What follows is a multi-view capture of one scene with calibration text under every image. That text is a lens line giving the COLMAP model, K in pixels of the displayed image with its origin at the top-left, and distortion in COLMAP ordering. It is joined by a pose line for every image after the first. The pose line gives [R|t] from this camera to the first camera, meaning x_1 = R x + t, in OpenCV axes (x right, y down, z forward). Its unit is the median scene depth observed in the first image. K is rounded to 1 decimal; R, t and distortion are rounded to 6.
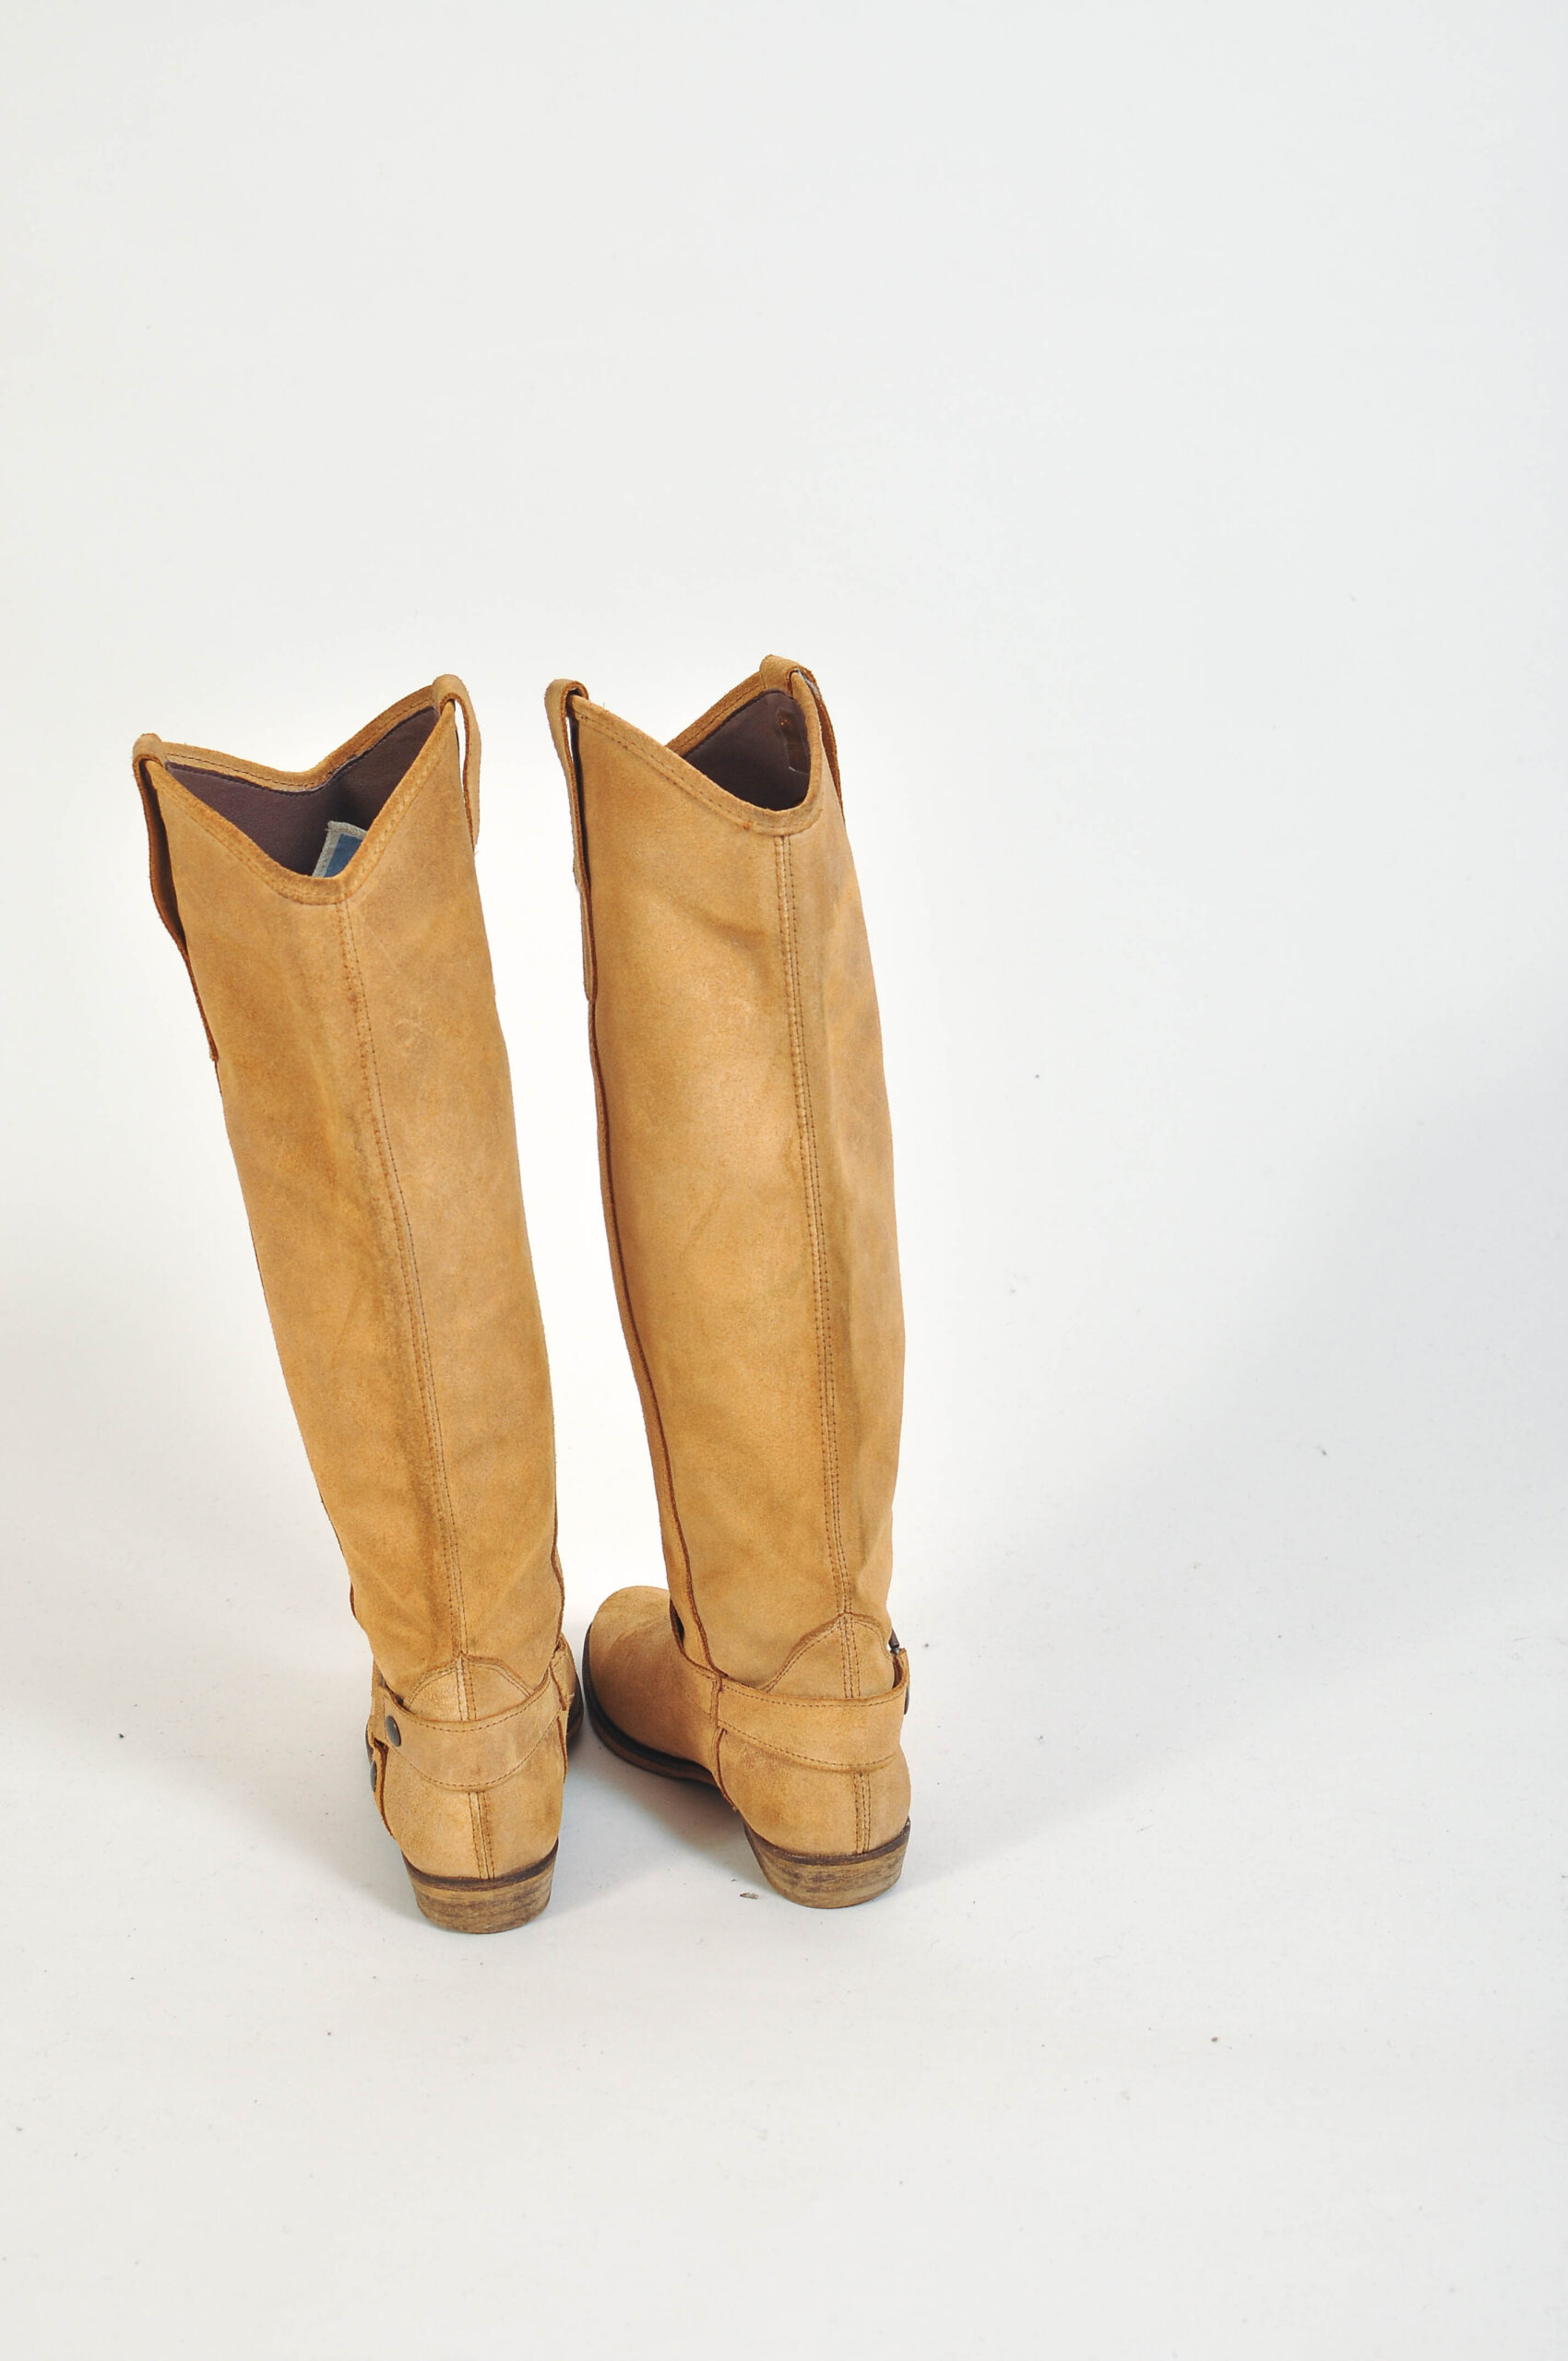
lens RADIAL K [[3629.6, 0, 771.9], [0, 3629.6, 1167.7], [0, 0, 1]] dist [-0.181928, 0.000000]
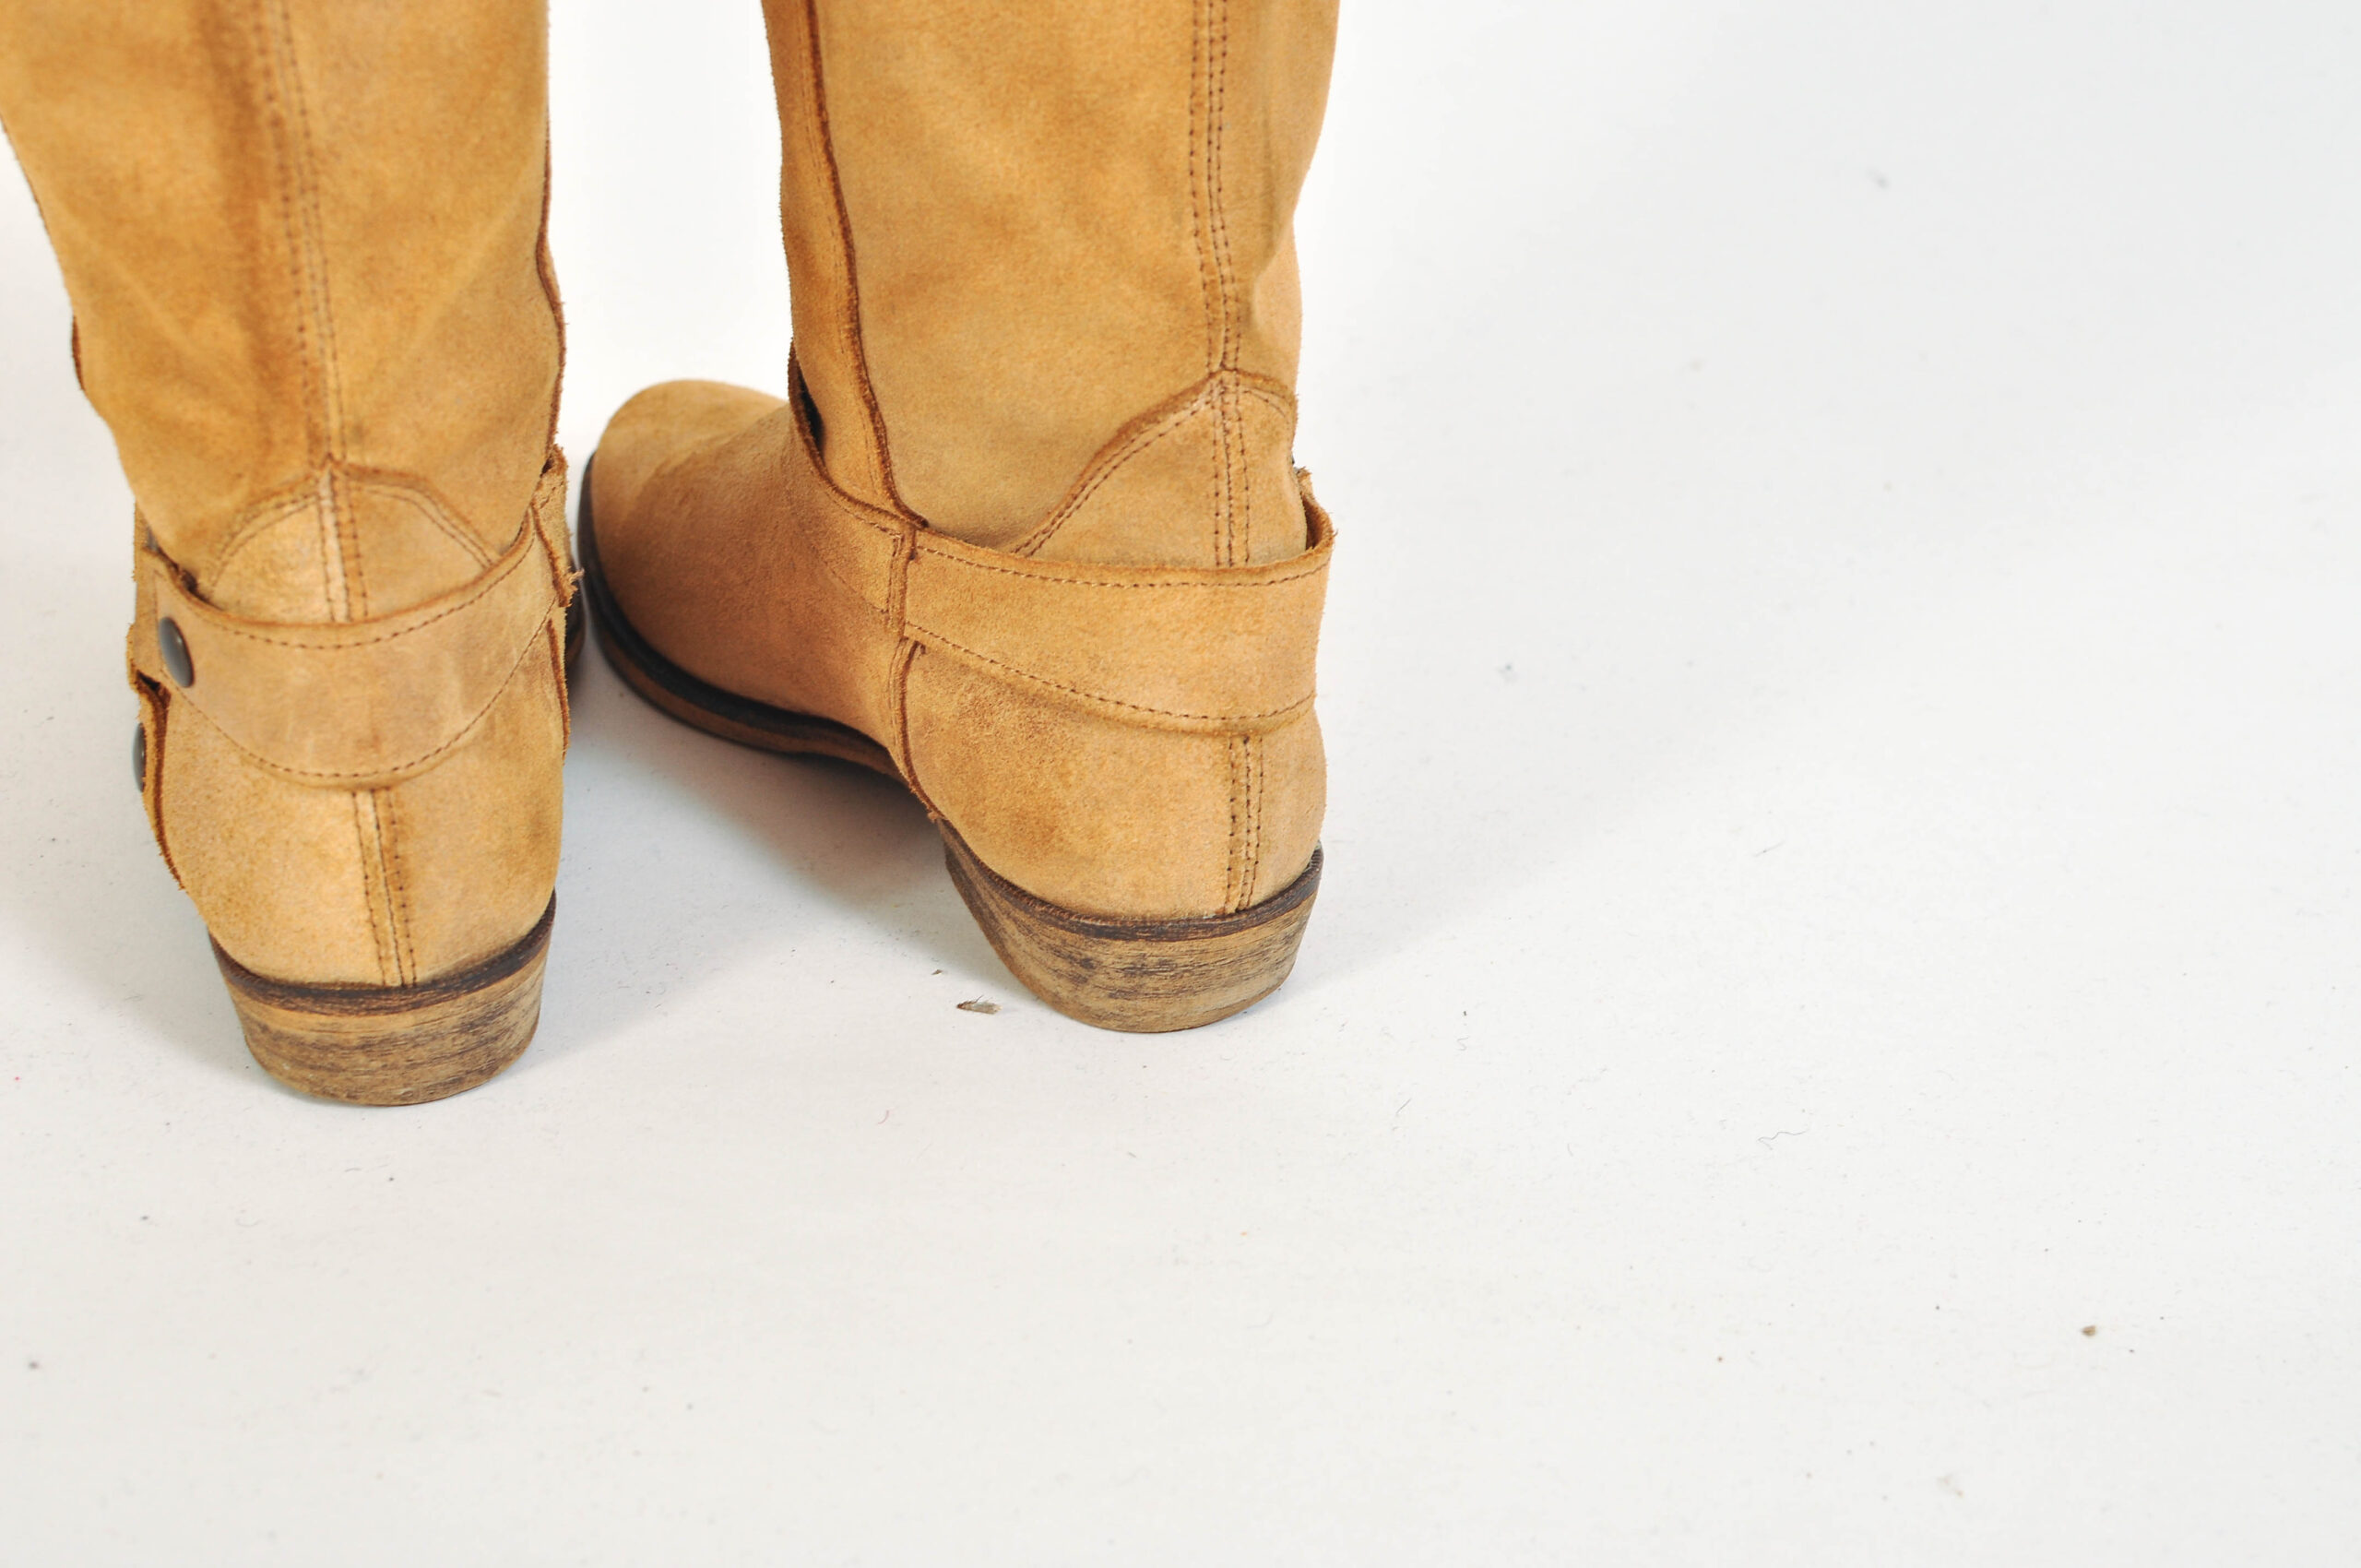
lens RADIAL K [[3629.6, 0, 1197.8], [0, 3629.6, 777.8], [0, 0, 1]] dist [-0.181928, 0.000000]
pose [[0.989155, -0.010294, 0.146516, -0.046456], [-0.014868, 0.985400, 0.169607, 0.096120], [-0.146122, -0.169945, 0.974560, 0.559261]]
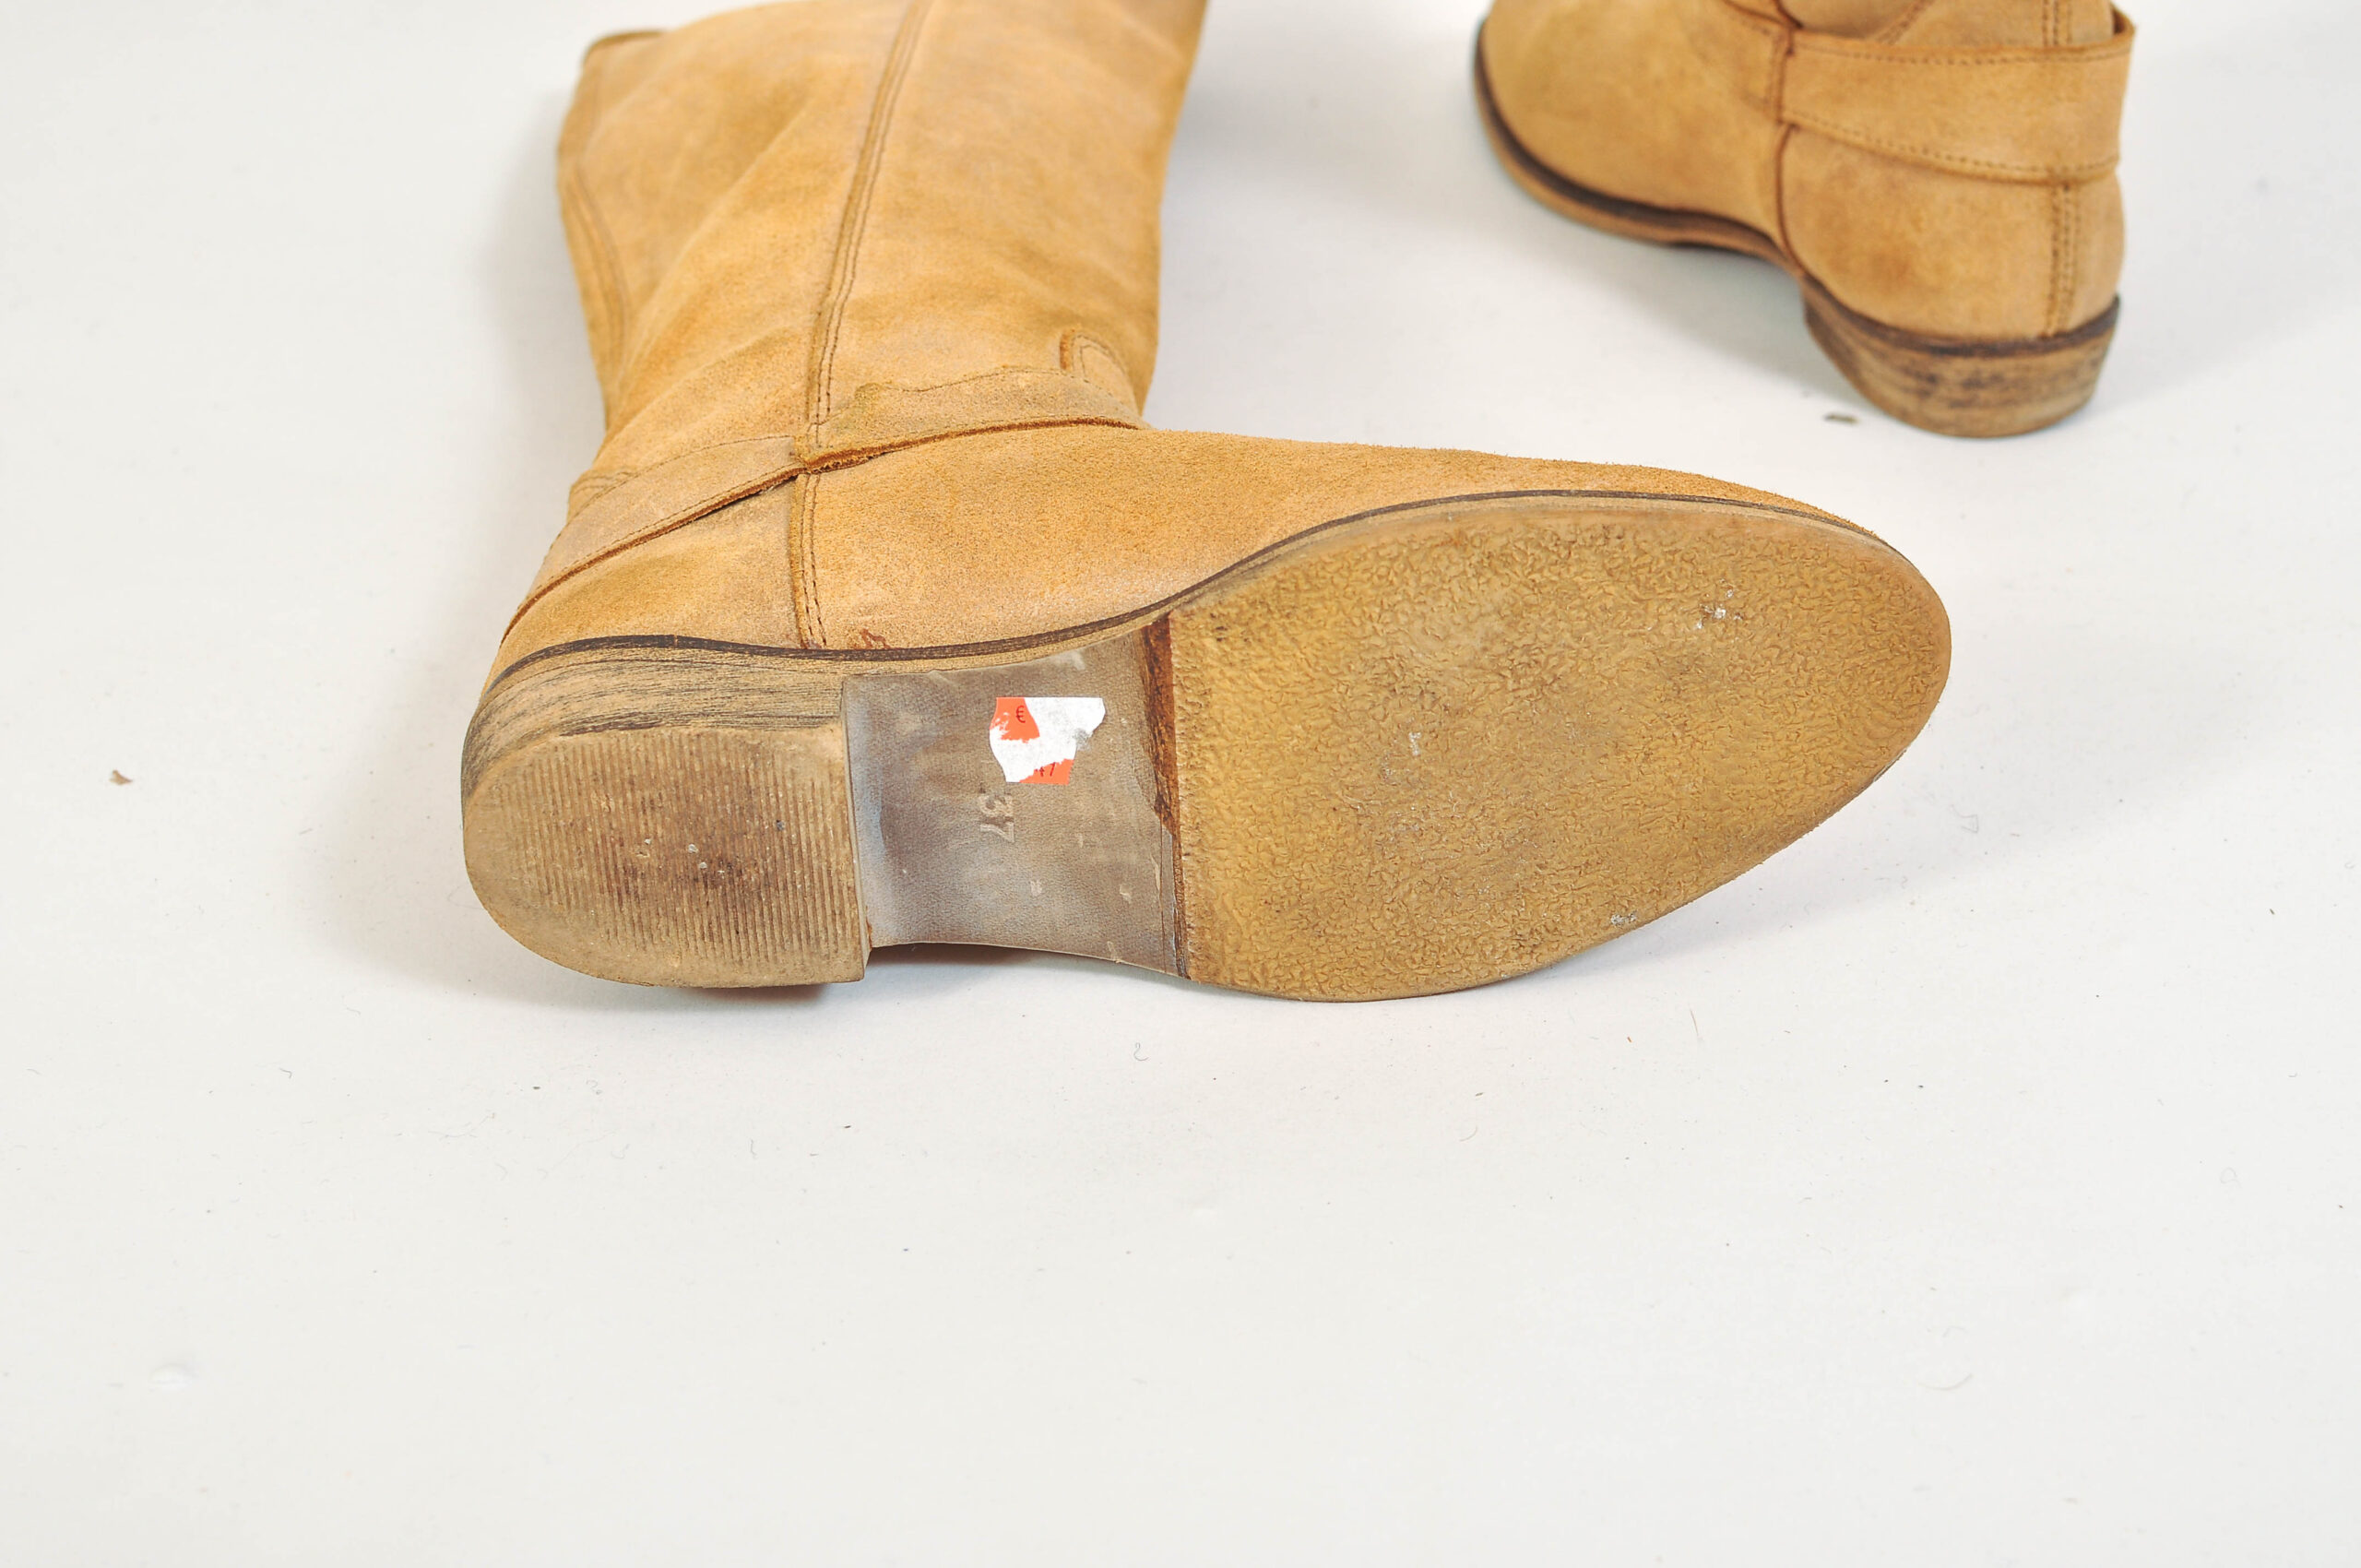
lens RADIAL K [[3629.6, 0, 1183.2], [0, 3629.6, 788.1], [0, 0, 1]] dist [-0.181928, 0.000000]
pose [[0.999228, -0.005526, -0.038898, -0.088911], [0.014421, 0.972542, 0.232280, 0.127420], [0.036546, -0.232662, 0.971871, 0.438943]]
